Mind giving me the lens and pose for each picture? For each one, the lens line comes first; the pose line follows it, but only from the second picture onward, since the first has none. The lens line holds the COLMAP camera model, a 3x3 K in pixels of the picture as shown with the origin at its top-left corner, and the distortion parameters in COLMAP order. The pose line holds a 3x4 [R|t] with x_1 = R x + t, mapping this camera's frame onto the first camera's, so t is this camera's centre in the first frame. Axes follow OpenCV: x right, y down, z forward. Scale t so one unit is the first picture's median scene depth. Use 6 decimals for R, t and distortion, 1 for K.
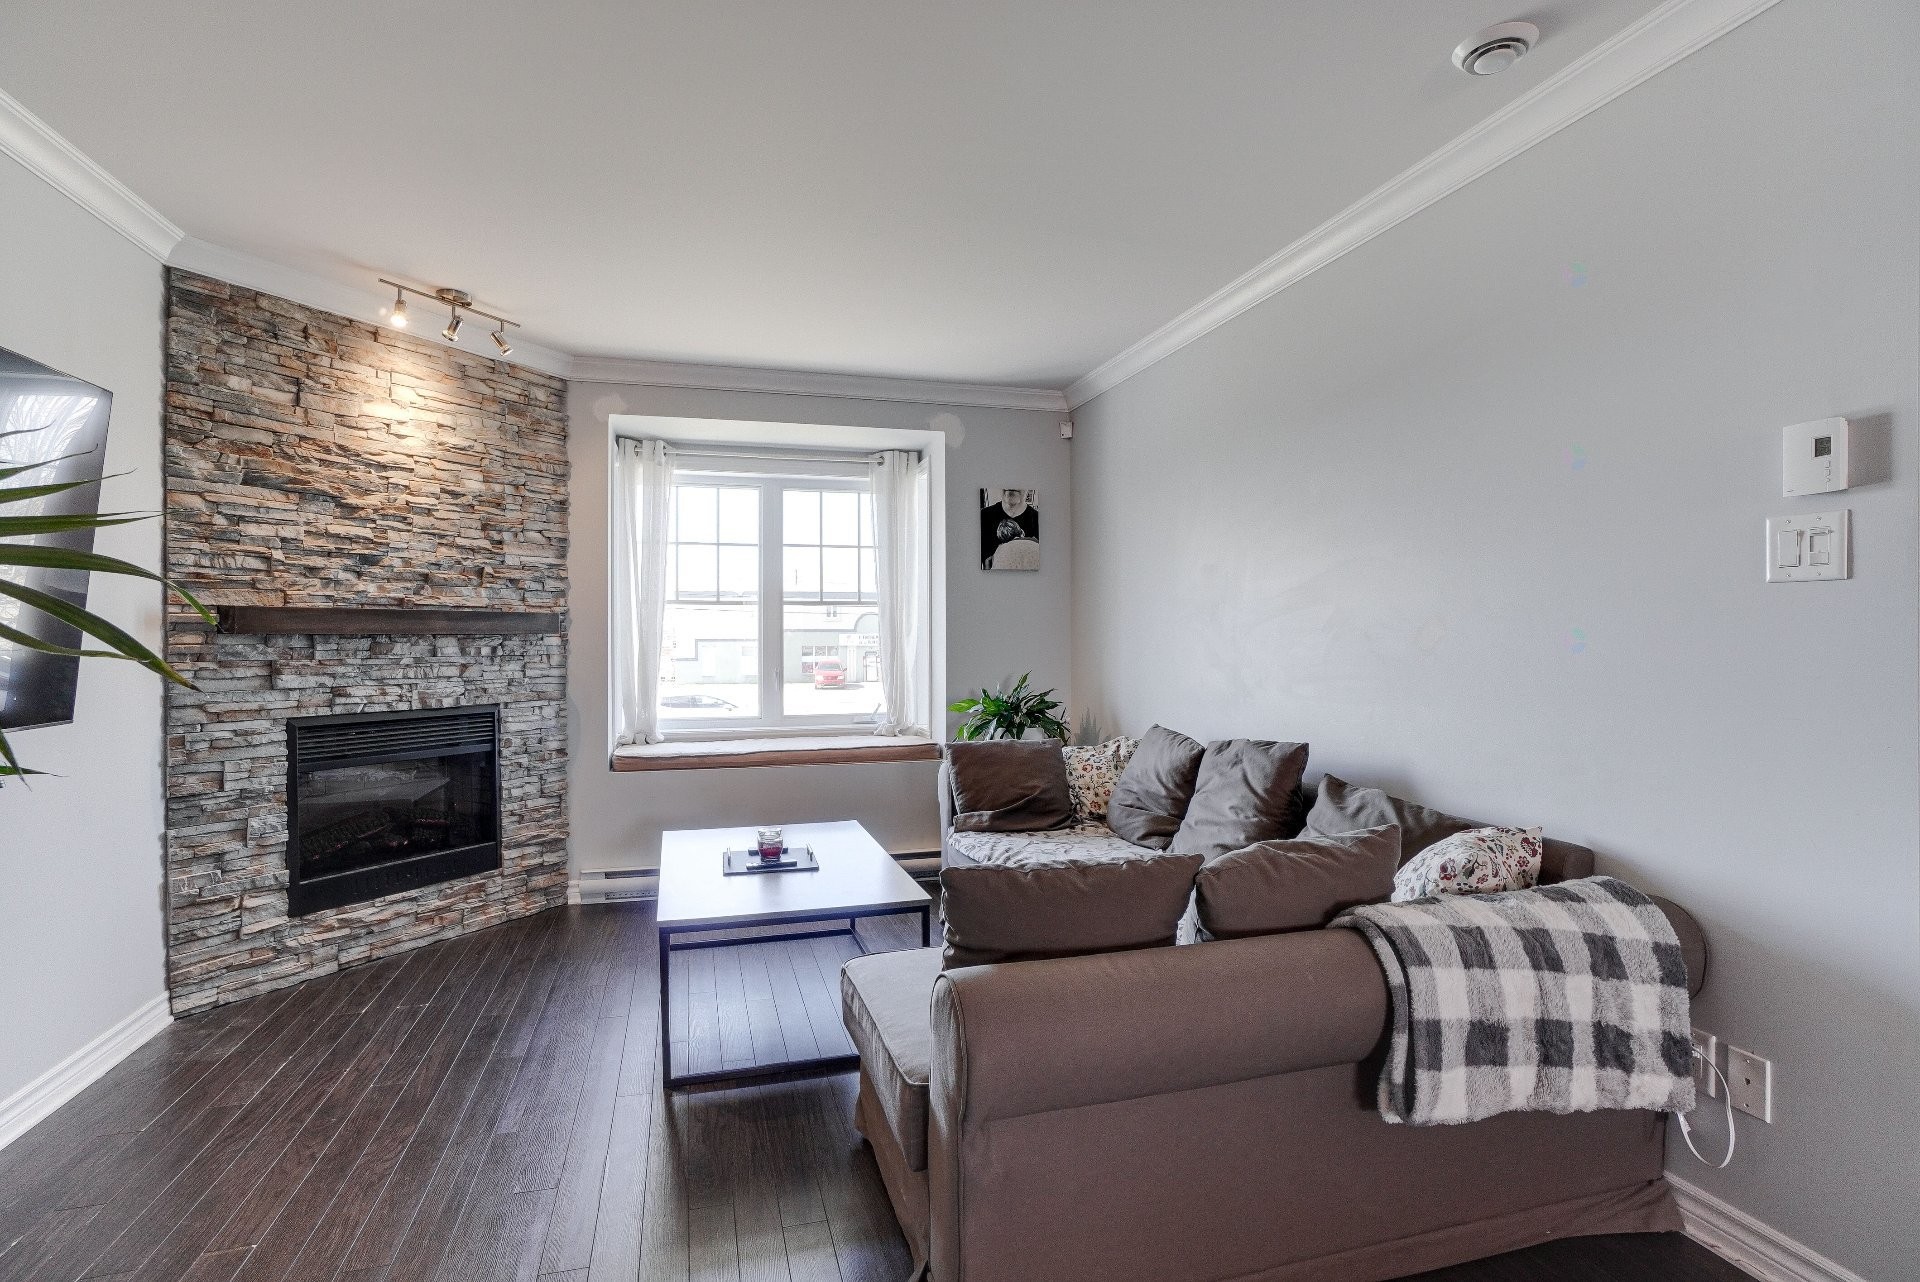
lens RADIAL K [[945.7, 0, 955.6], [0, 945.7, 635.5], [0, 0, 1]] dist [-0.064049, 0.028482]
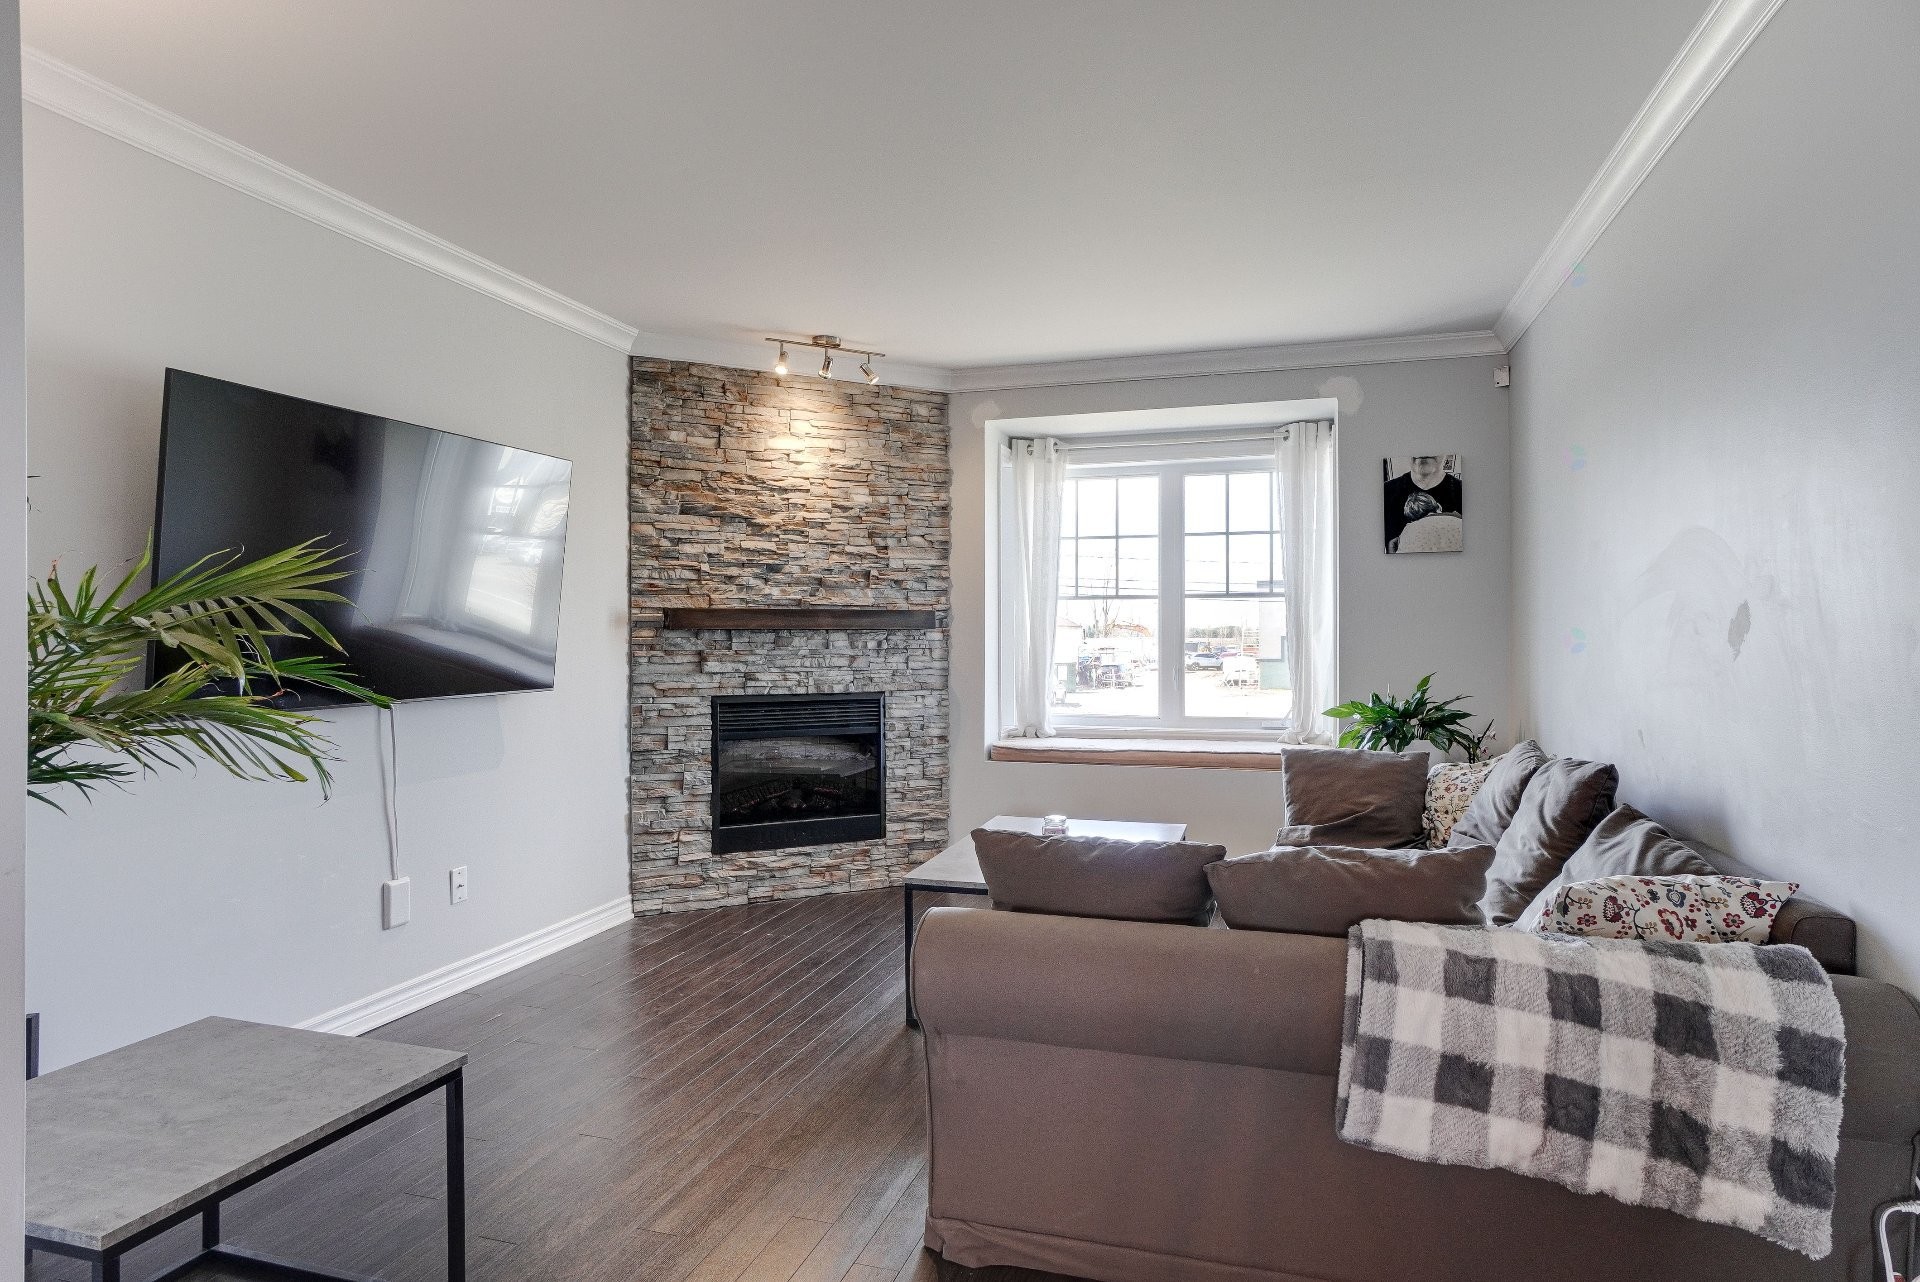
lens RADIAL K [[1111.5, 0, 929.5], [0, 1111.5, 636.0], [0, 0, 1]] dist [-0.021583, 0.001281]
pose [[0.825078, 0.001766, -0.565016, 0.359445], [-0.000170, 0.999996, 0.002877, 0.002602], [0.565019, -0.002277, 0.825075, -0.084202]]
